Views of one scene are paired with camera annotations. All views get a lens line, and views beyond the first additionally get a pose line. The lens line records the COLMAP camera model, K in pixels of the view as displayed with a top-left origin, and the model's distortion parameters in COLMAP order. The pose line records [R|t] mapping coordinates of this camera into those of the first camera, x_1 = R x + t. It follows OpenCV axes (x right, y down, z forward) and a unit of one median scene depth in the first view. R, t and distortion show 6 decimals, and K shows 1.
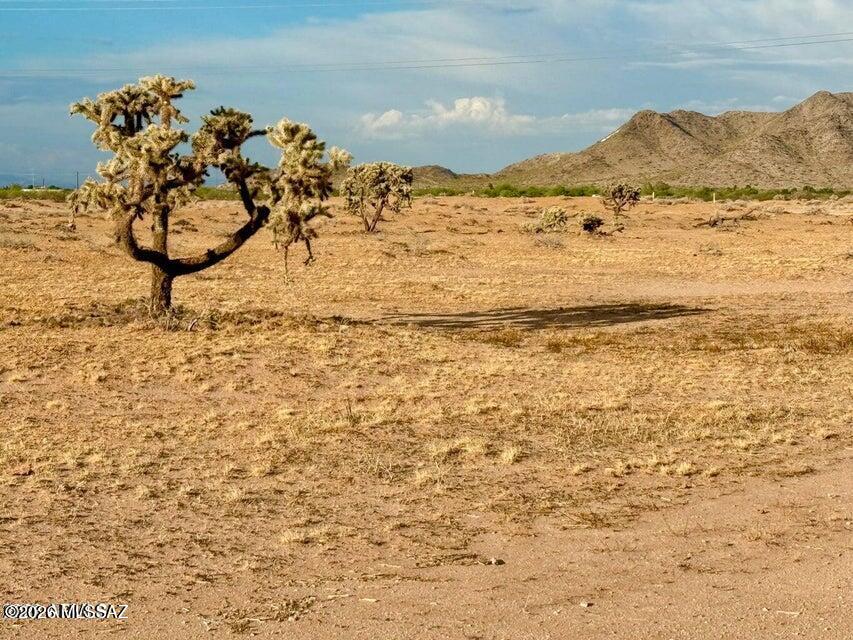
lens RADIAL K [[2185.7, 0, 428.6], [0, 2185.7, 322.6], [0, 0, 1]] dist [0.146660, 0.000000]
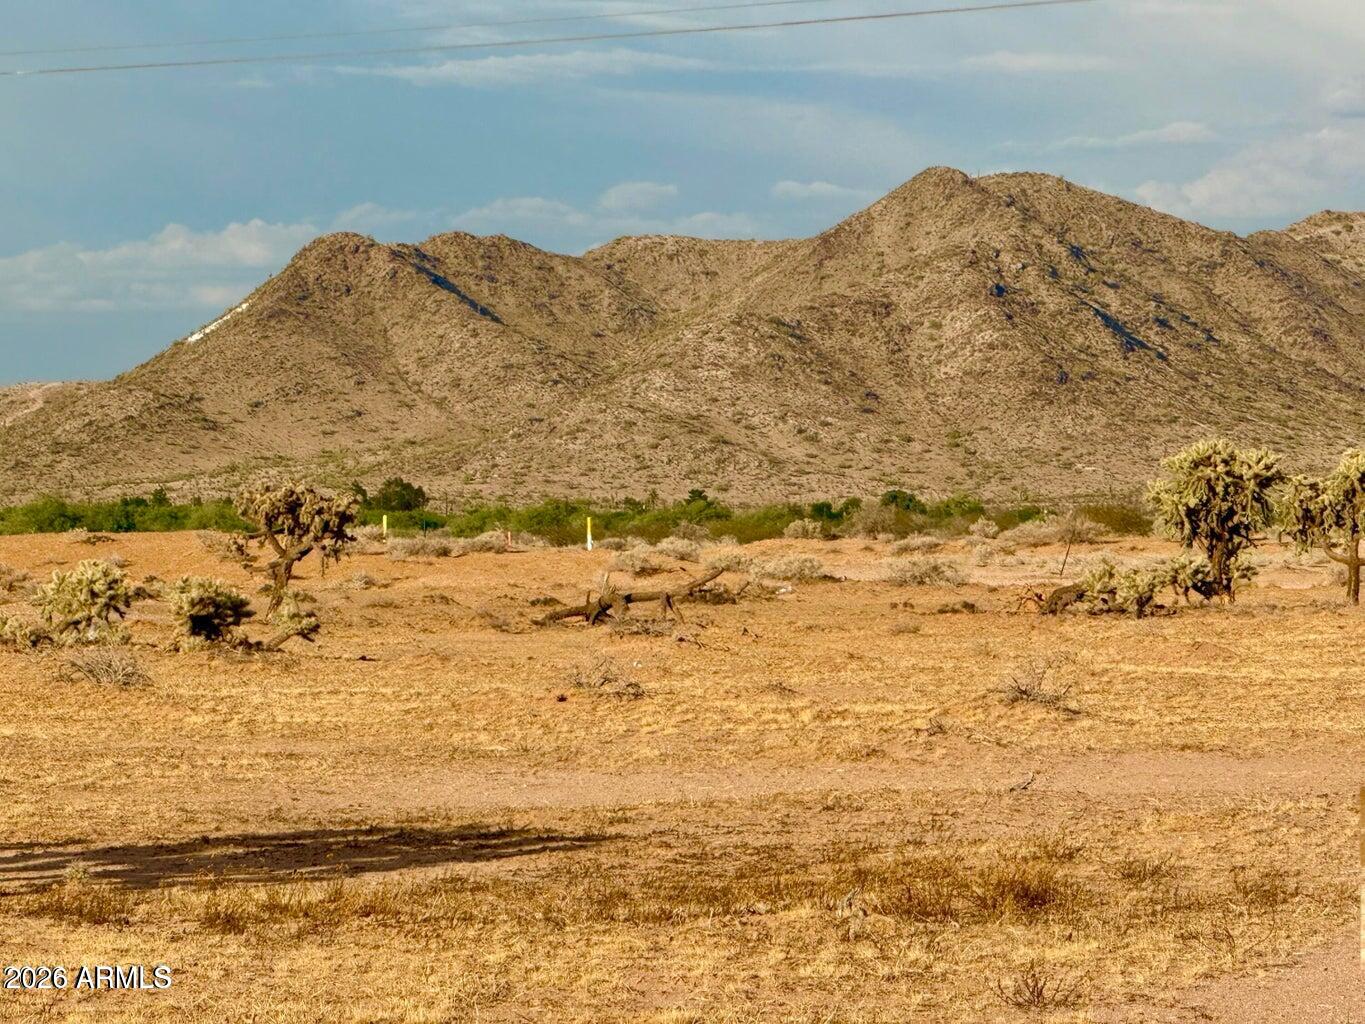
lens RADIAL K [[7763.4, 0, 682.6], [0, 7763.4, 511.2], [0, 0, 1]] dist [-0.355456, 0.000000]
pose [[0.989759, -0.010592, 0.142354, -0.020198], [0.019206, 0.998057, -0.059275, 0.008277], [-0.141450, 0.061402, 0.988039, -0.120319]]
